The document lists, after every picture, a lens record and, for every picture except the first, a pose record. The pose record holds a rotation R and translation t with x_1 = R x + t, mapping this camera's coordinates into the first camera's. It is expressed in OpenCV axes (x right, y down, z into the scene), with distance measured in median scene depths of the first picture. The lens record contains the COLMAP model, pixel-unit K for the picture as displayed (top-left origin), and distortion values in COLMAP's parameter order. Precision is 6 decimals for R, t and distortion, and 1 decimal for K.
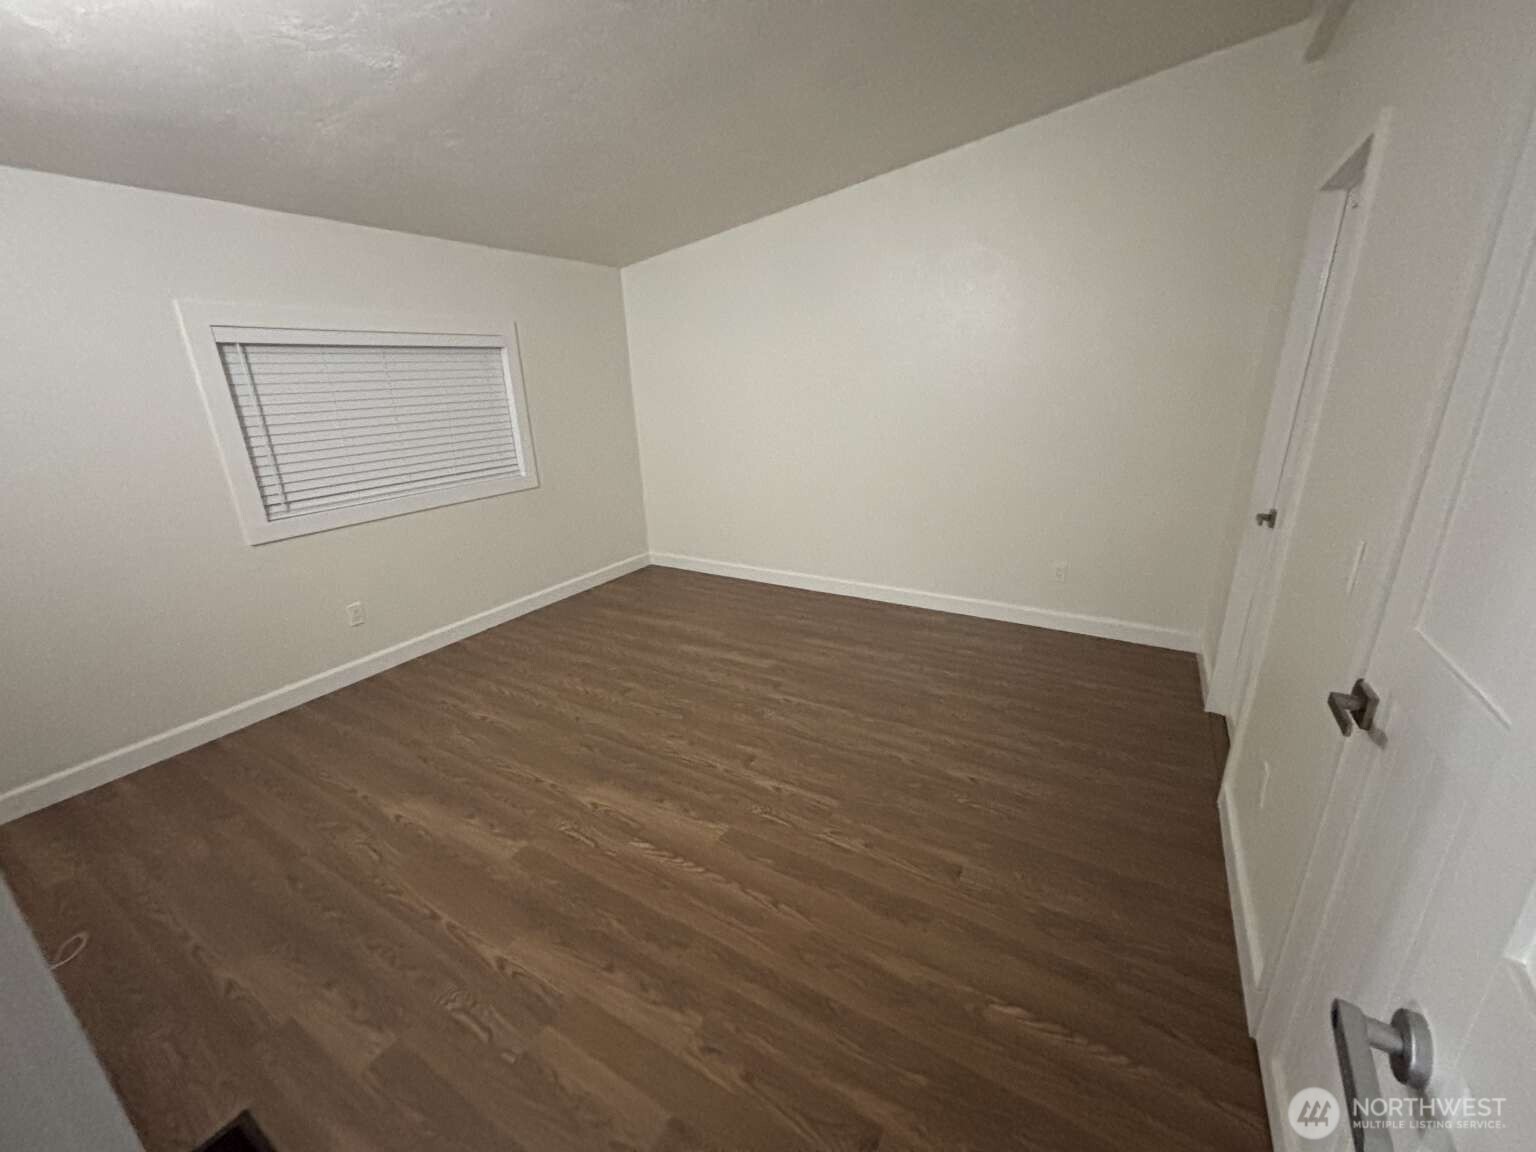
lens RADIAL K [[618.9, 0, 772.0], [0, 618.9, 576.0], [0, 0, 1]] dist [0.003350, -0.000055]
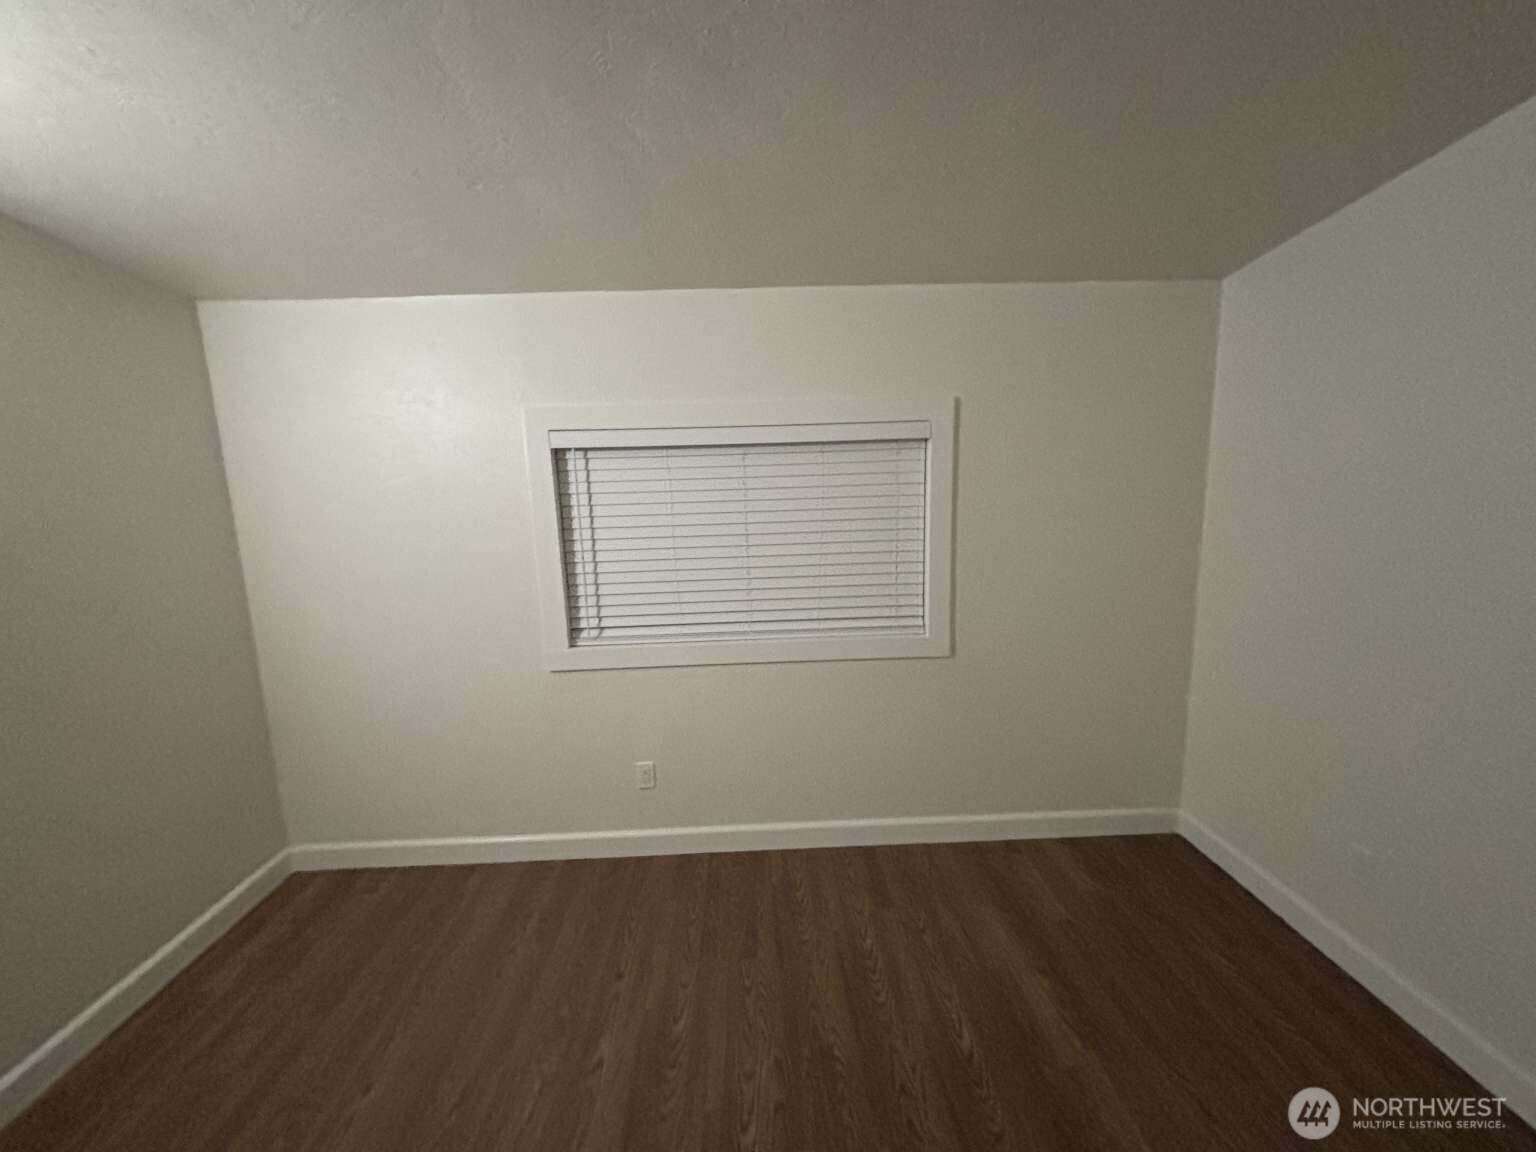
lens RADIAL K [[618.9, 0, 772.0], [0, 618.9, 576.0], [0, 0, 1]] dist [0.003350, -0.000055]
pose [[0.534280, 0.147937, -0.832262, 0.037109], [-0.255007, 0.966905, 0.008166, -0.272222], [0.805926, 0.207869, 0.554322, 0.758522]]
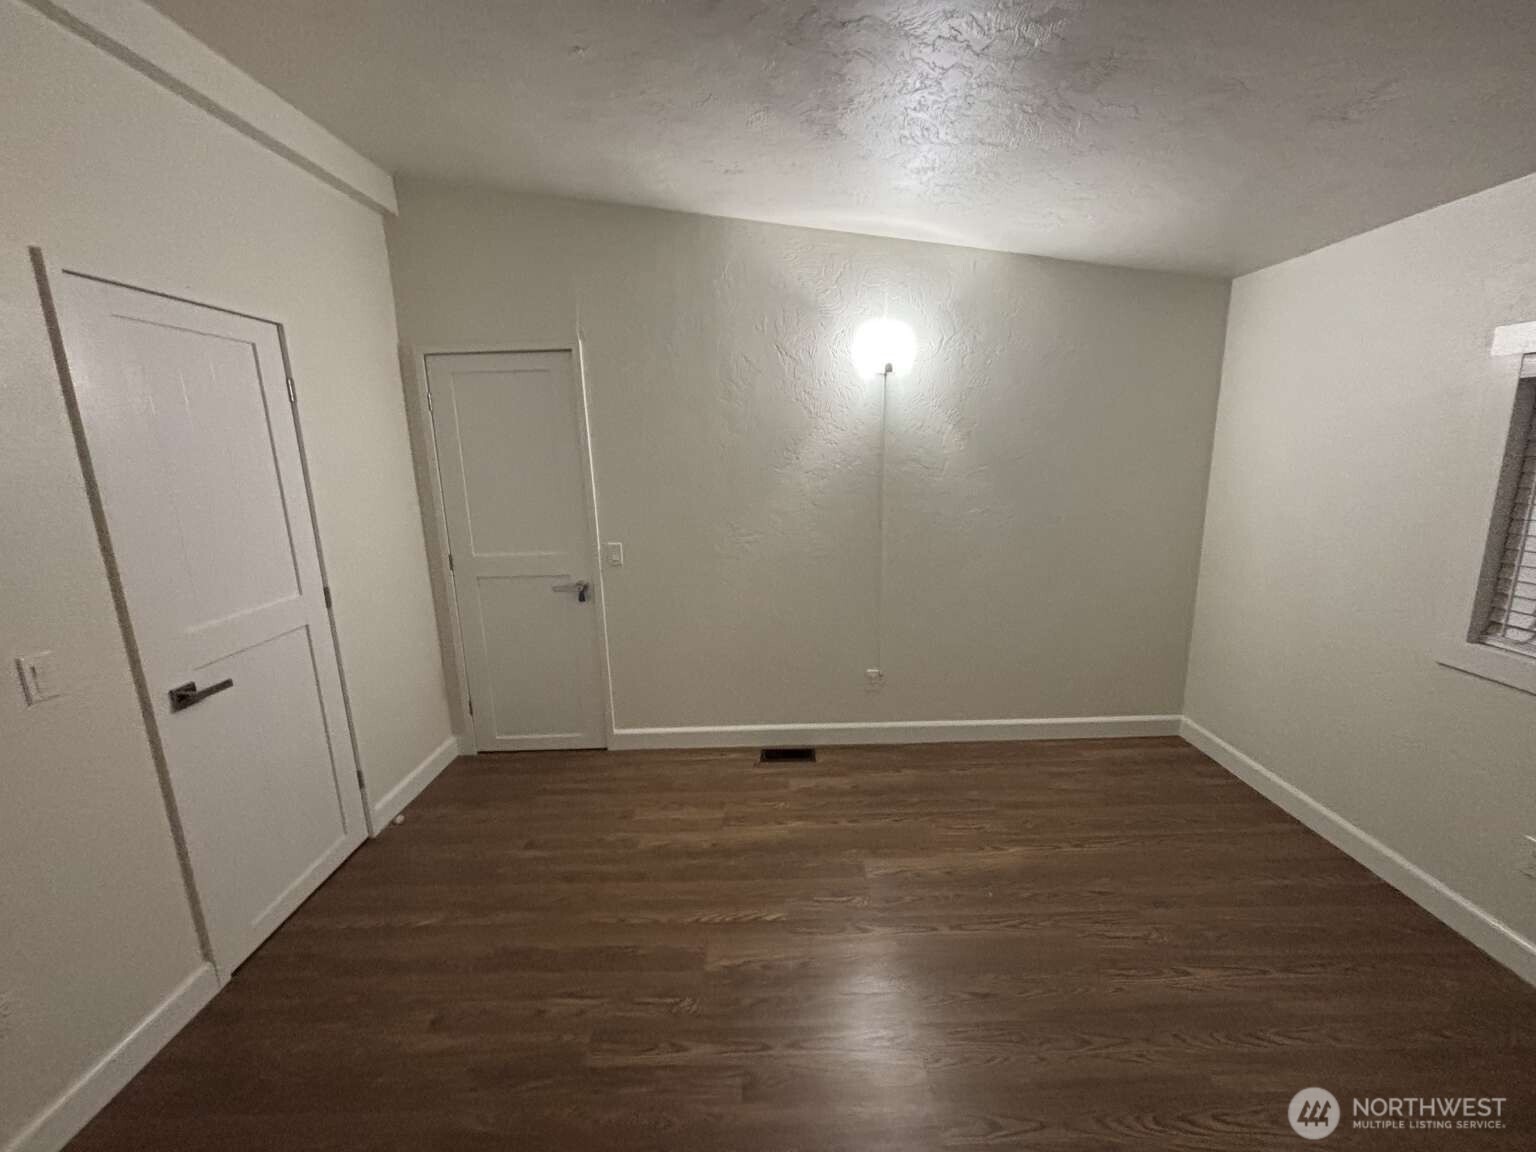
lens RADIAL K [[624.8, 0, 768.0], [0, 624.8, 576.0], [0, 0, 1]] dist [0.001786, 0.000073]
pose [[-0.861059, 0.157318, -0.483558, 0.153492], [-0.108637, 0.872074, 0.477163, -0.403330], [0.496765, 0.463398, -0.733817, 1.129893]]
